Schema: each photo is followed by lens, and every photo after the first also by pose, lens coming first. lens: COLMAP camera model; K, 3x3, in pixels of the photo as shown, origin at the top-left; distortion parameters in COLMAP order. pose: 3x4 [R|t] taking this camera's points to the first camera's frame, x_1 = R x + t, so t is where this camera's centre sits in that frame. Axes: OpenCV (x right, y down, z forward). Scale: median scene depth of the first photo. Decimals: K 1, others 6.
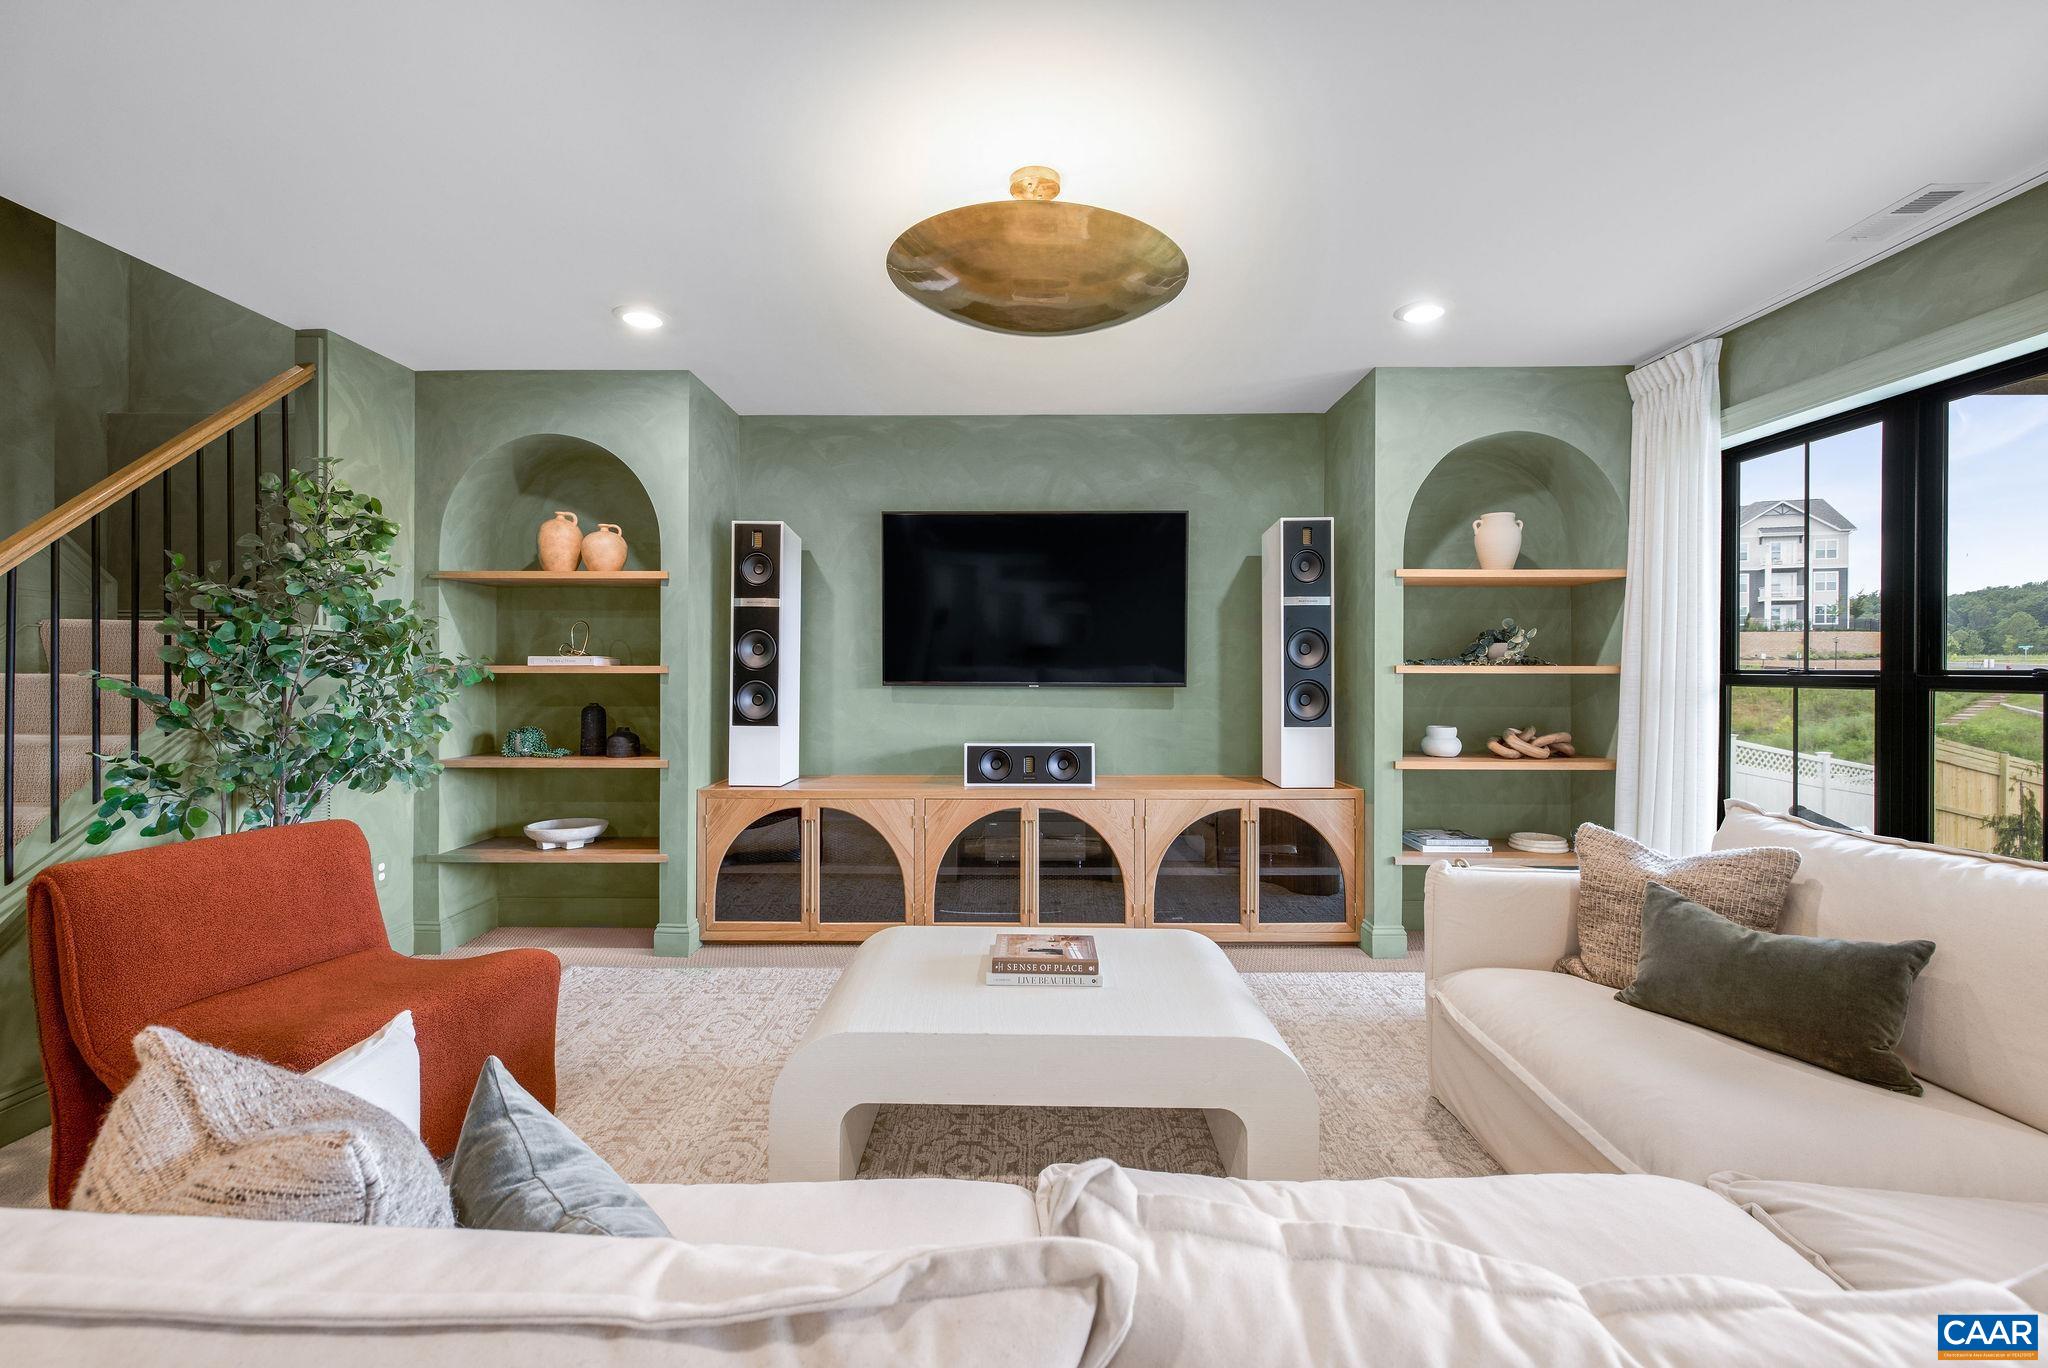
lens RADIAL K [[880.8, 0, 1023.9], [0, 880.8, 675.6], [0, 0, 1]] dist [0.001584, 0.001255]
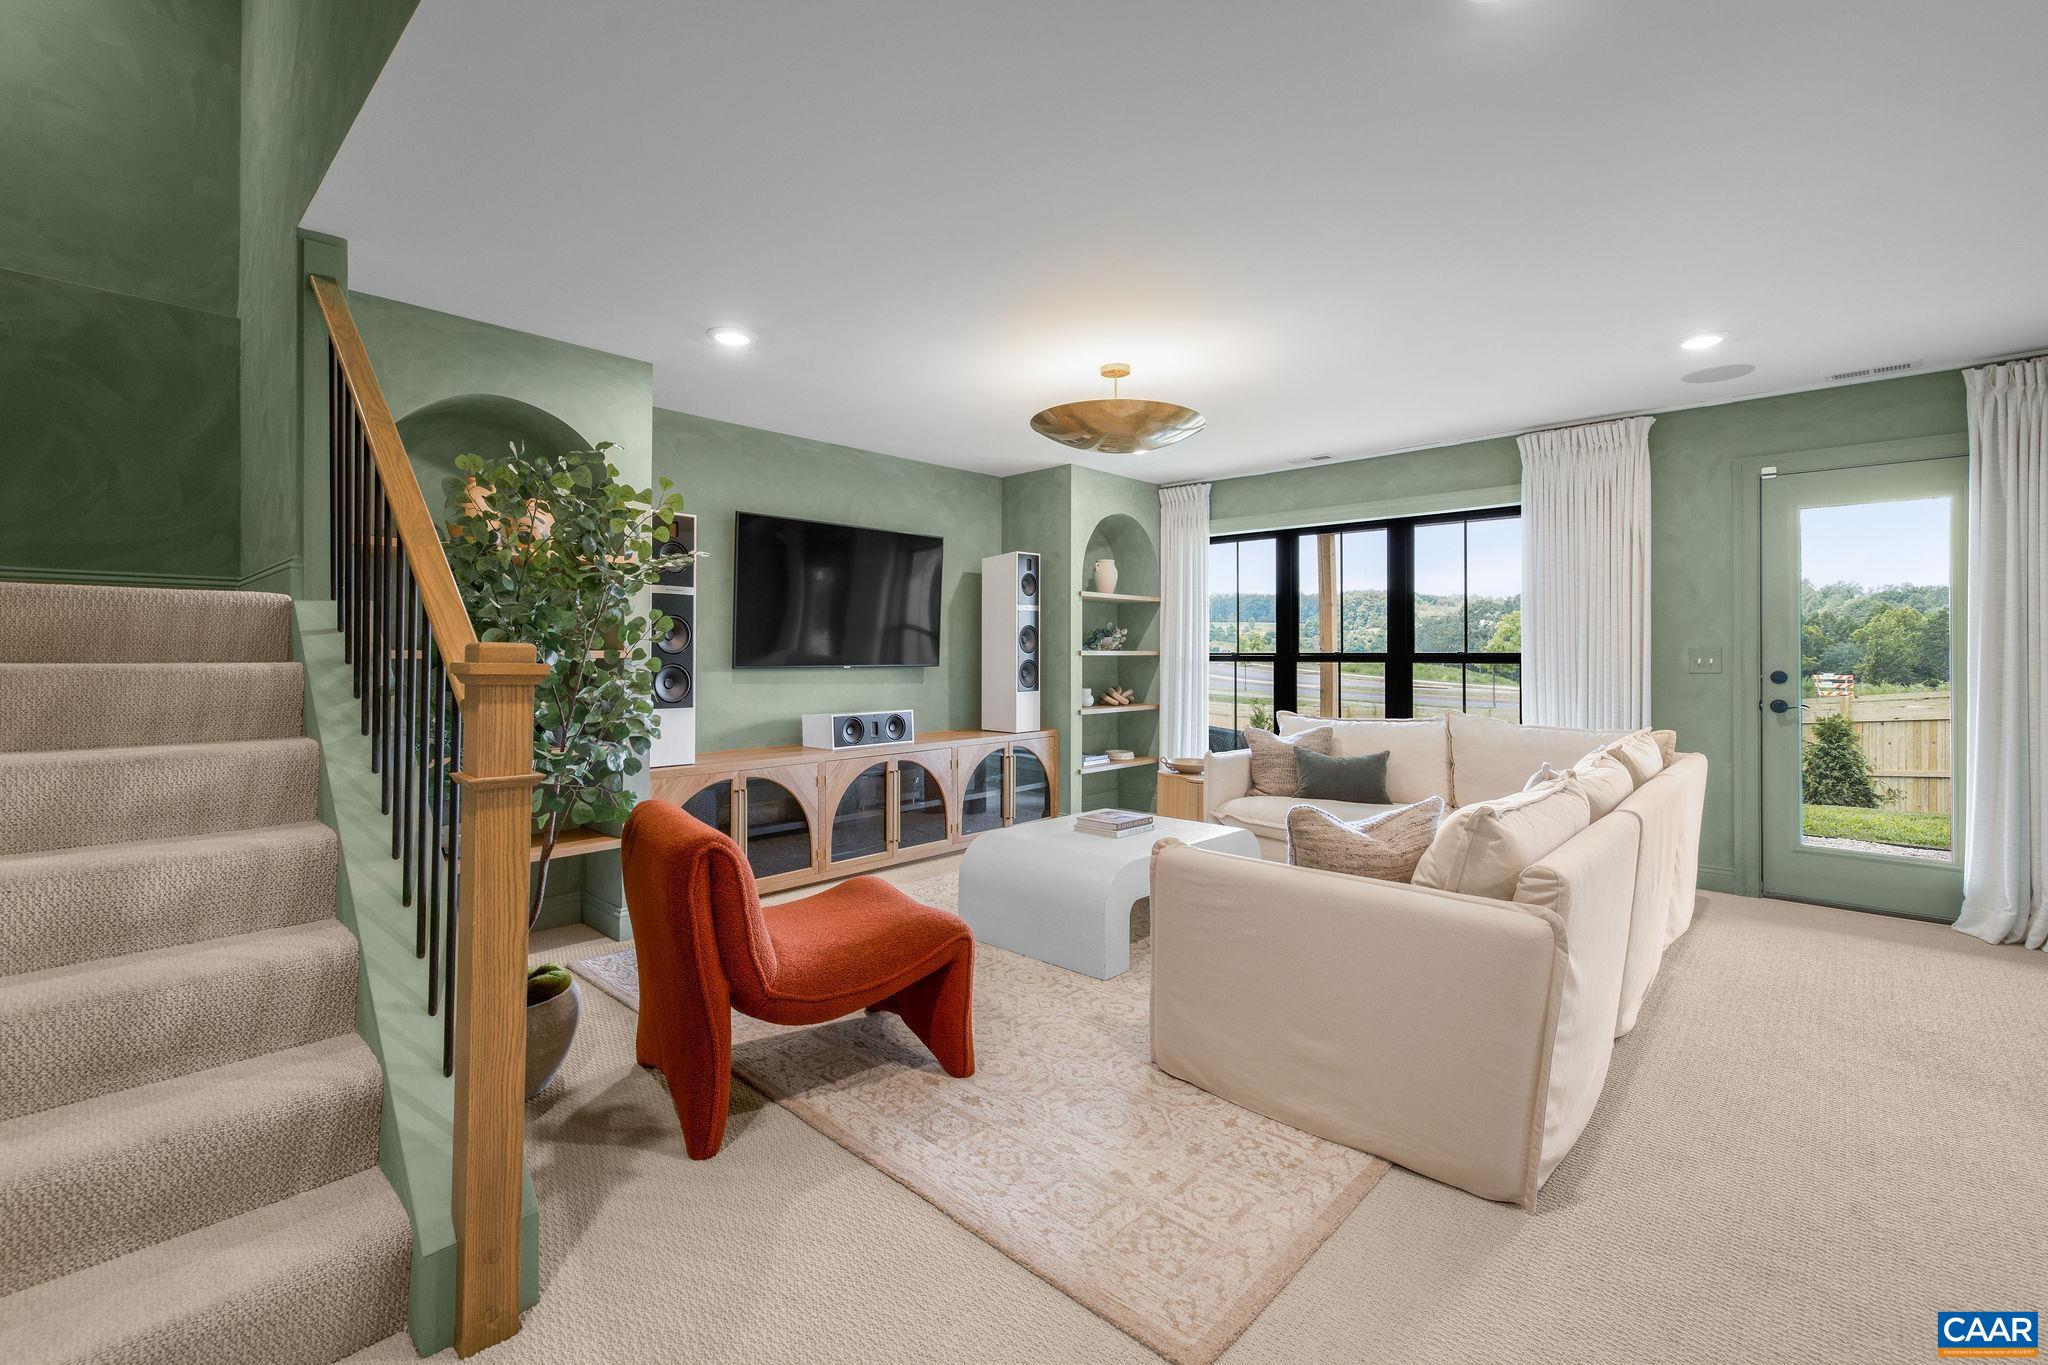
lens RADIAL K [[880.8, 0, 1024.8], [0, 880.8, 668.9], [0, 0, 1]] dist [0.001584, 0.001255]
pose [[0.674408, -0.015299, 0.738200, -0.811157], [0.004886, 0.999856, 0.016258, -0.004894], [-0.738342, -0.007357, 0.674386, -0.015199]]
